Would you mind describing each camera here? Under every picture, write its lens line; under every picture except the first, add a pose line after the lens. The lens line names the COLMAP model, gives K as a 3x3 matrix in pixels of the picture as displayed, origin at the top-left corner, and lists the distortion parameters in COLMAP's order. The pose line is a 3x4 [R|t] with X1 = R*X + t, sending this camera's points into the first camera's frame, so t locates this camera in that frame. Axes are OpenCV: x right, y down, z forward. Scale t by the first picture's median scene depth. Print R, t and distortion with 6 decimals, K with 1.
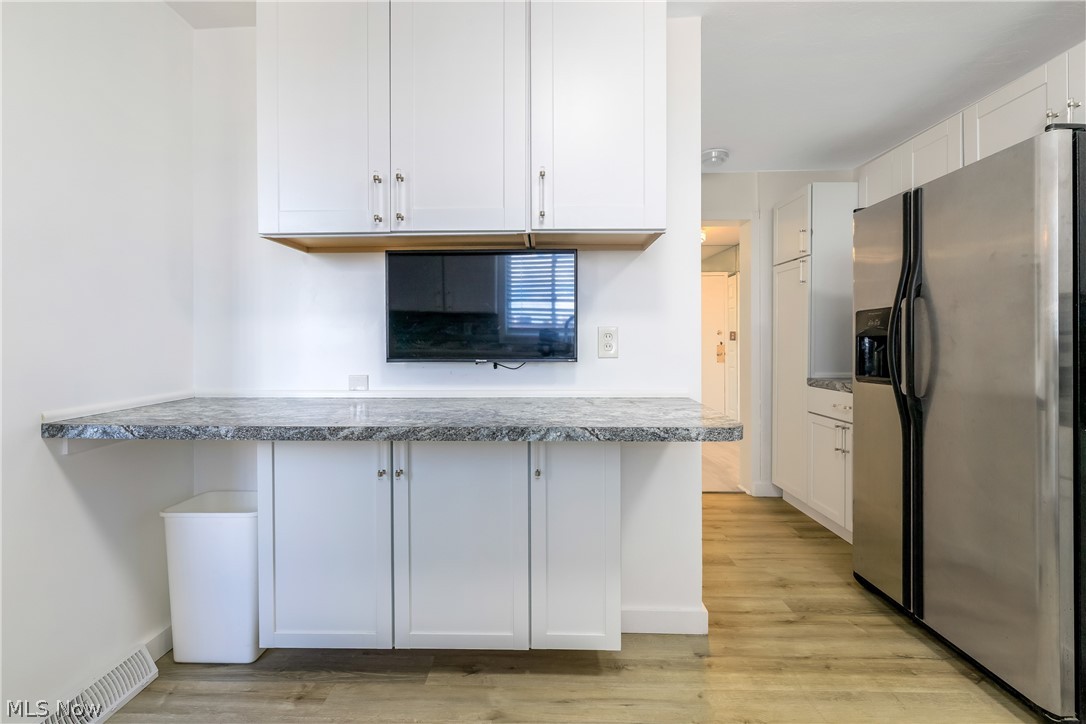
lens RADIAL K [[476.6, 0, 528.2], [0, 476.6, 345.8], [0, 0, 1]] dist [0.002501, -0.001451]
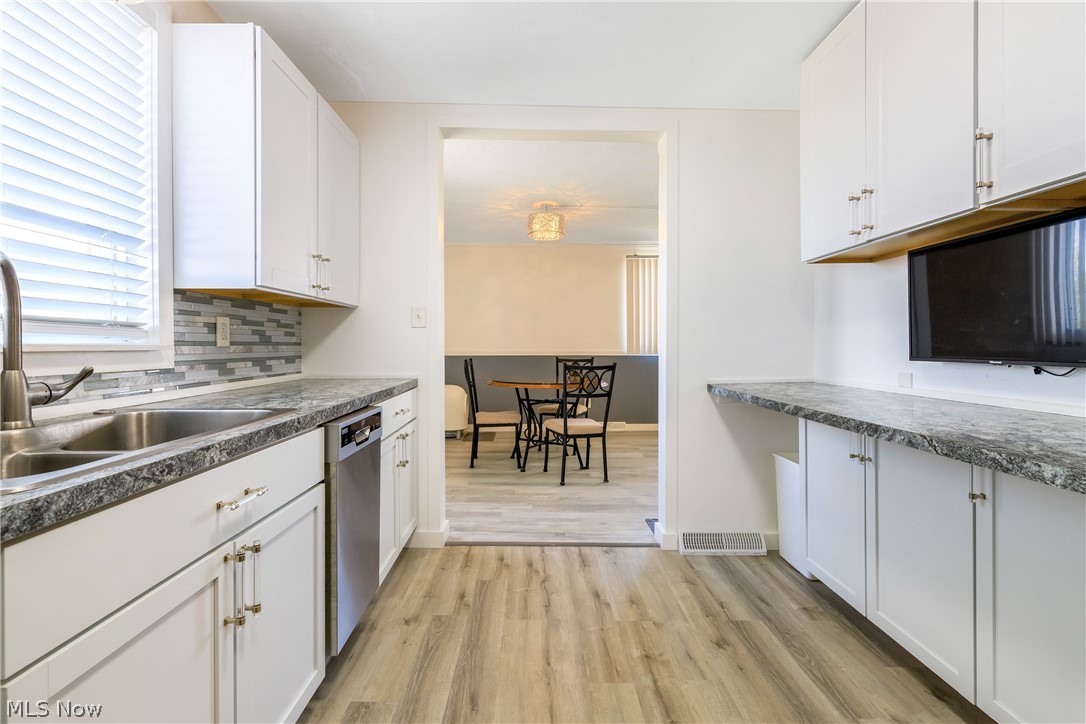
lens RADIAL K [[500.6, 0, 544.0], [0, 500.6, 348.0], [0, 0, 1]] dist [0.002424, -0.000488]
pose [[0.047155, 0.007713, -0.998858, 0.880916], [-0.000155, 0.999970, 0.007714, -0.000962], [0.998888, -0.000209, 0.047155, 0.206029]]
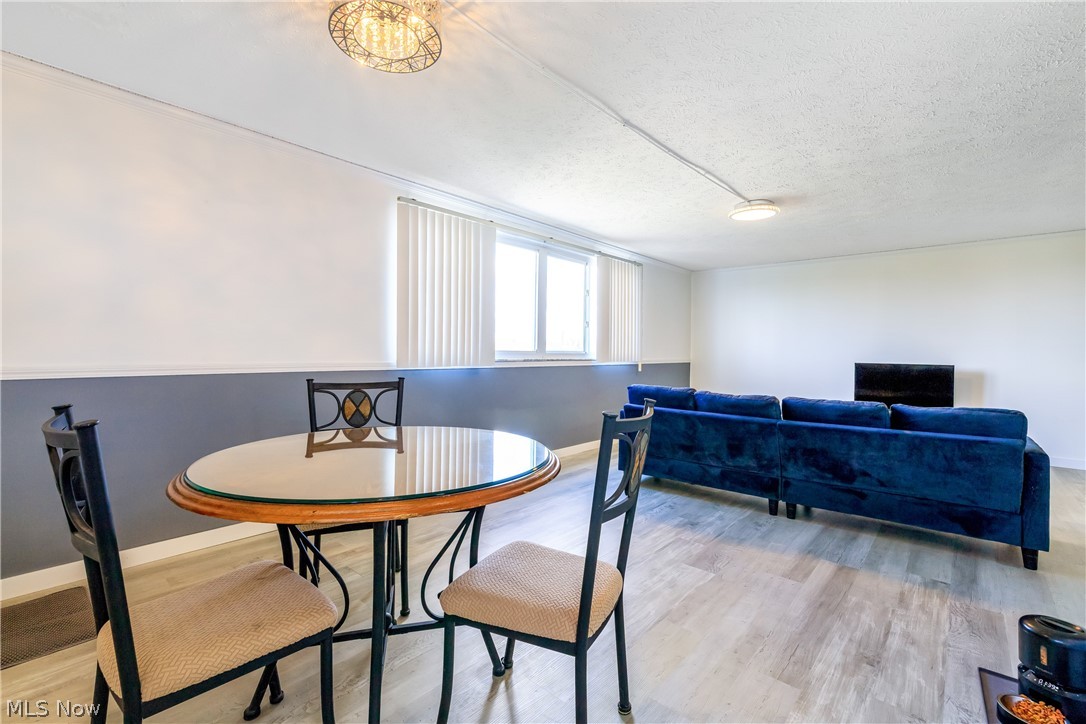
lens RADIAL K [[476.6, 0, 541.0], [0, 476.6, 349.4], [0, 0, 1]] dist [0.002501, -0.001451]
pose [[0.762459, 0.003856, -0.647025, -1.279143], [-0.007214, 0.999971, -0.002542, -0.004034], [0.646996, 0.006606, 0.762465, -0.200510]]
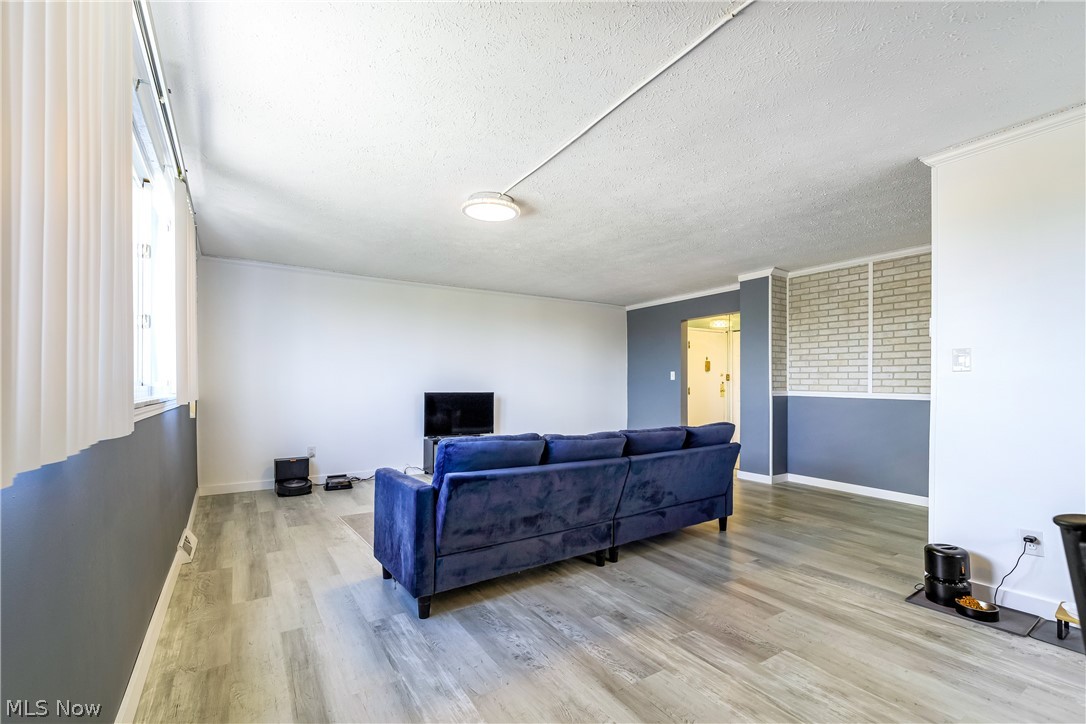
lens RADIAL K [[476.6, 0, 548.3], [0, 476.6, 388.4], [0, 0, 1]] dist [0.002501, -0.001451]
pose [[0.820992, -0.000157, 0.570940, -3.154326], [-0.005074, 0.999958, 0.007570, 0.008804], [-0.570918, -0.009112, 0.820957, 0.699421]]
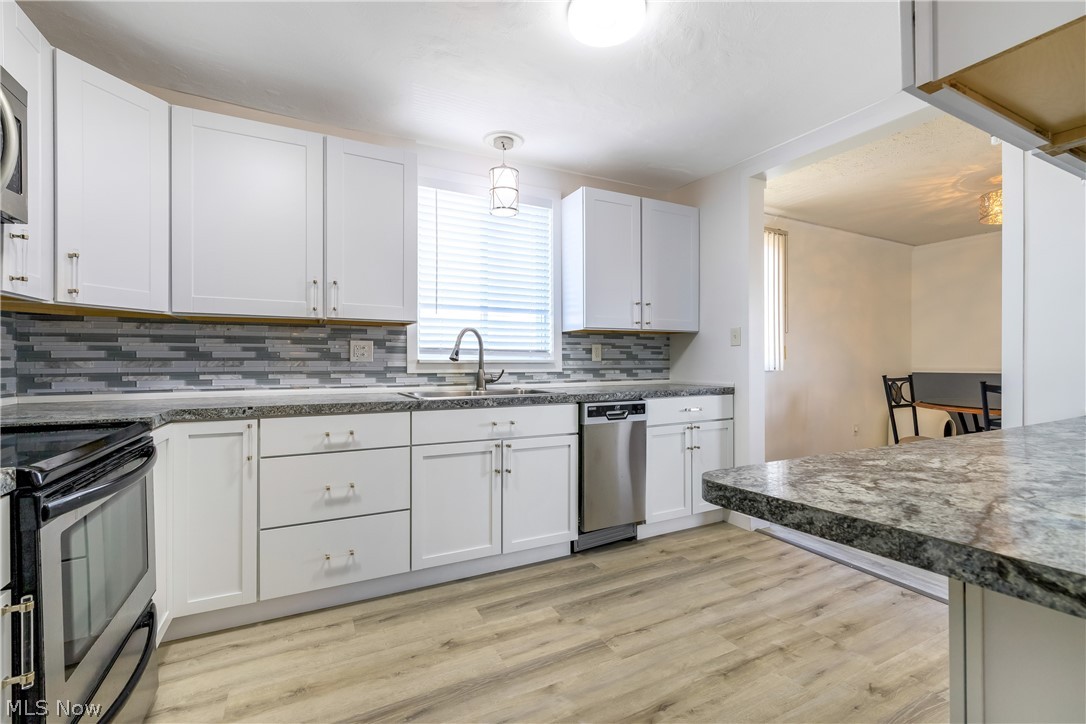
lens RADIAL K [[476.6, 0, 539.7], [0, 476.6, 362.5], [0, 0, 1]] dist [0.002501, -0.001451]
pose [[-0.875524, 0.004048, -0.483158, 0.834971], [0.003183, 0.999992, 0.002610, 0.005641], [0.483165, 0.000747, -0.875529, 1.265040]]
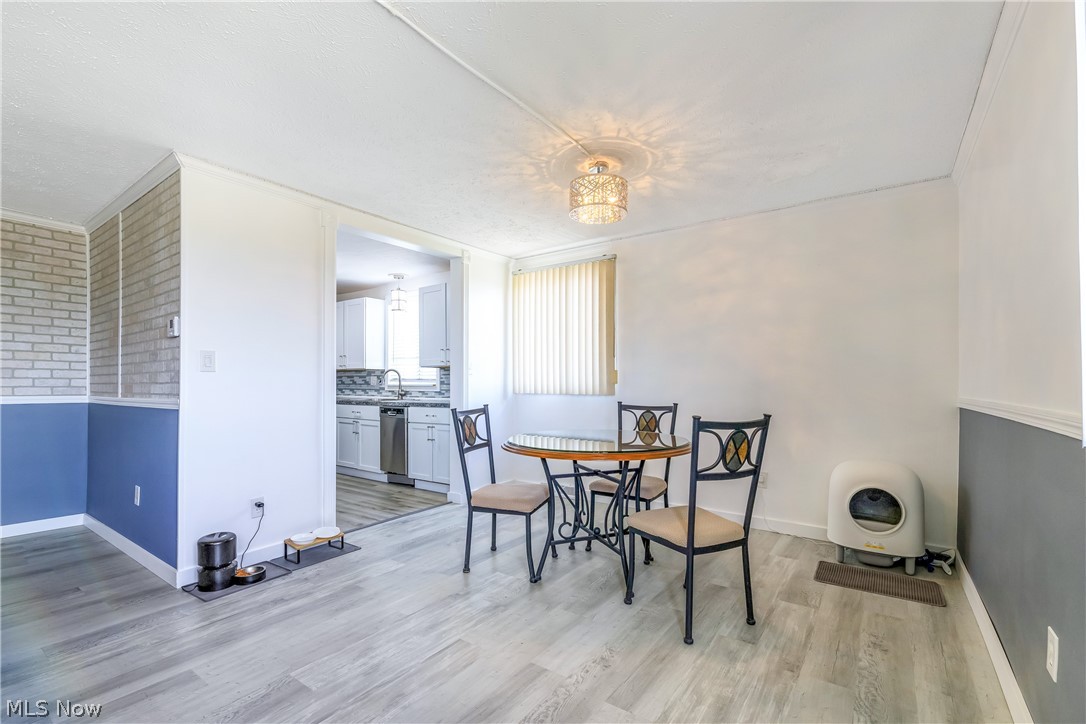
lens RADIAL K [[476.6, 0, 548.7], [0, 476.6, 384.9], [0, 0, 1]] dist [0.002501, -0.001451]
pose [[-0.828651, 0.001236, 0.559764, -3.104247], [0.002624, 0.999995, 0.001676, -0.000233], [-0.559759, 0.002858, -0.828651, 2.036949]]
